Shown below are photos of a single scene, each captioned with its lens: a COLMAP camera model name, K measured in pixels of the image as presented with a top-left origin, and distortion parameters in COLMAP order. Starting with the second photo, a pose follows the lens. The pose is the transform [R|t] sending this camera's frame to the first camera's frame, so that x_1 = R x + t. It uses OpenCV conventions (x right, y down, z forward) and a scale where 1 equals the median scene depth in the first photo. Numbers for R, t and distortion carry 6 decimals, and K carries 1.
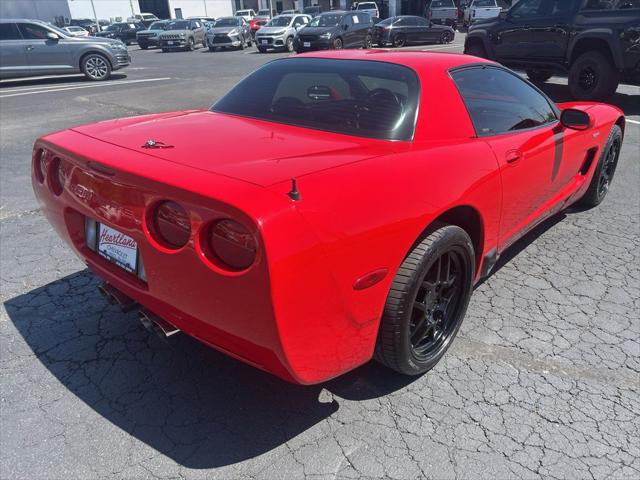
lens RADIAL K [[461.2, 0, 320.0], [0, 461.2, 240.0], [0, 0, 1]] dist [0.078445, -0.083806]
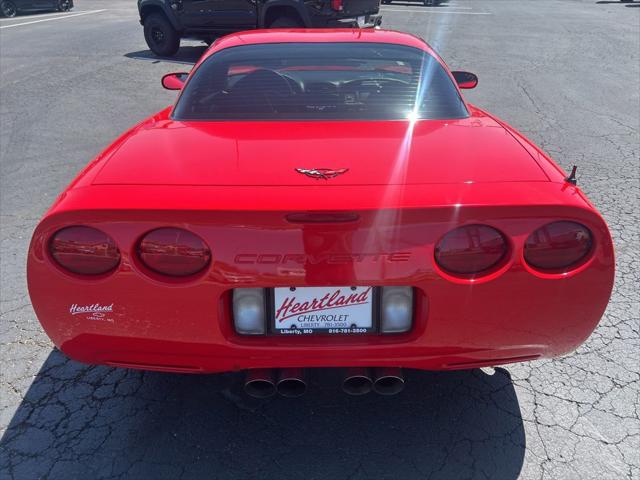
lens RADIAL K [[461.2, 0, 320.0], [0, 461.2, 240.0], [0, 0, 1]] dist [0.078445, -0.083806]
pose [[0.747309, -0.307212, 0.589195, -0.855101], [0.271864, 0.950454, 0.150756, -0.215015], [-0.606317, 0.047520, 0.793802, 0.398508]]
